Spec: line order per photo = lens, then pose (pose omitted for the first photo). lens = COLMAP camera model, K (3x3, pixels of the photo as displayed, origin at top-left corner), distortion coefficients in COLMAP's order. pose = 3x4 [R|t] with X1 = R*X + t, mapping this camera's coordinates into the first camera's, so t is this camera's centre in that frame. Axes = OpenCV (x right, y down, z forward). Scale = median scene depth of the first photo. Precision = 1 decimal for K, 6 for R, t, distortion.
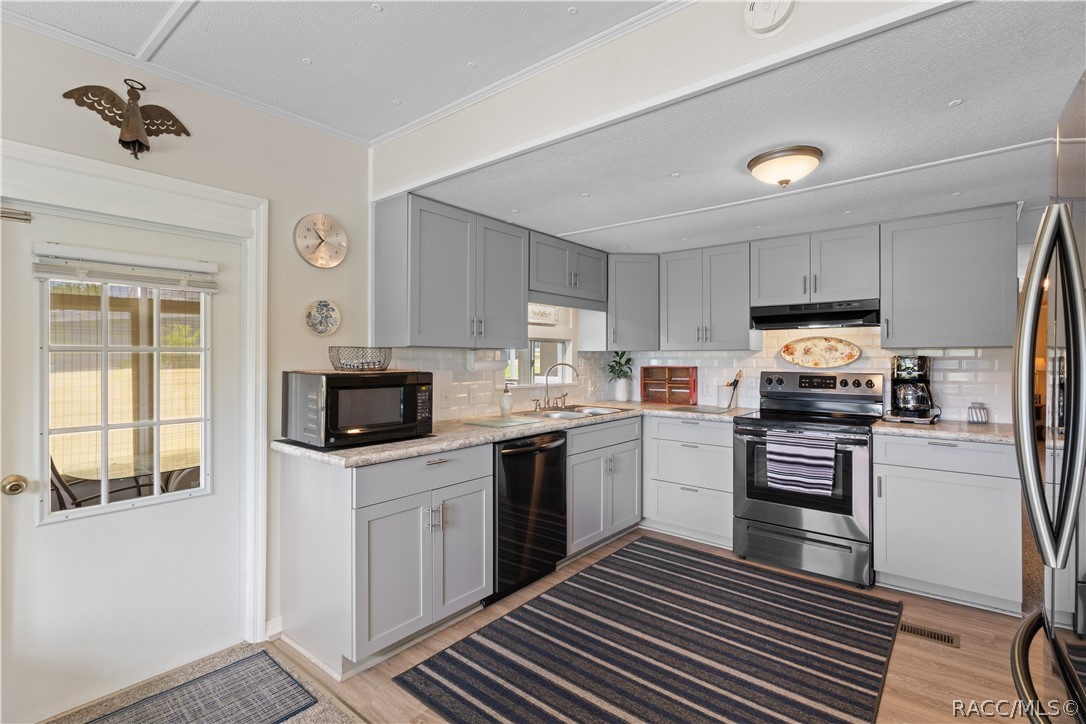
lens RADIAL K [[509.5, 0, 540.3], [0, 509.5, 355.9], [0, 0, 1]] dist [0.000091, -0.000945]
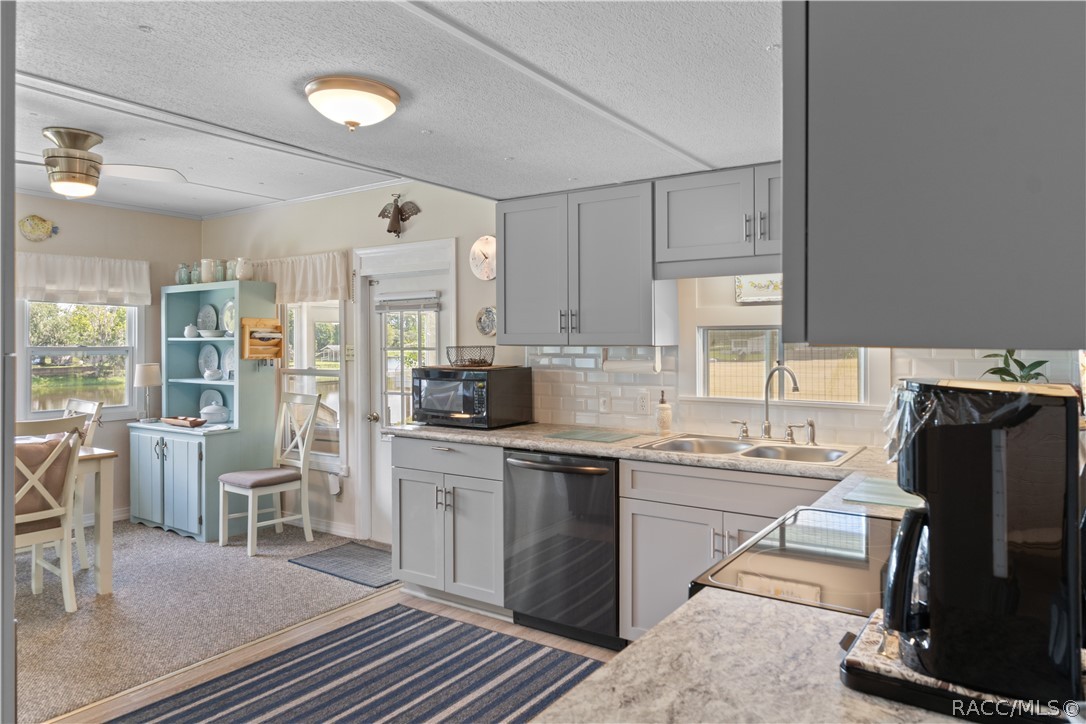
lens RADIAL K [[706.3, 0, 540.6], [0, 706.3, 344.3], [0, 0, 1]] dist [0.002449, 0.001093]
pose [[0.087901, -0.004369, -0.996120, 1.350632], [0.003309, 0.999986, -0.004094, -0.015739], [0.996124, -0.002936, 0.087914, 1.059720]]
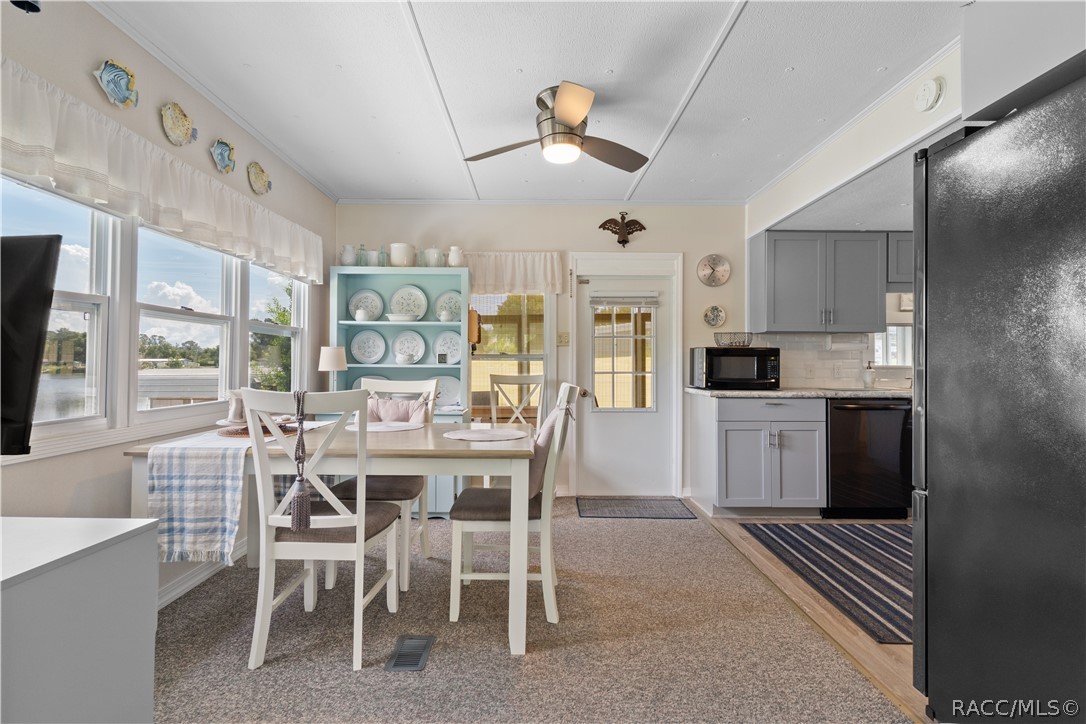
lens RADIAL K [[522.5, 0, 543.0], [0, 522.5, 362.0], [0, 0, 1]] dist [0.010540, -0.000234]
pose [[0.641825, -0.002529, -0.766847, 0.562000], [-0.000409, 0.999993, -0.003641, 0.085645], [0.766851, 0.002650, 0.641820, -0.560965]]
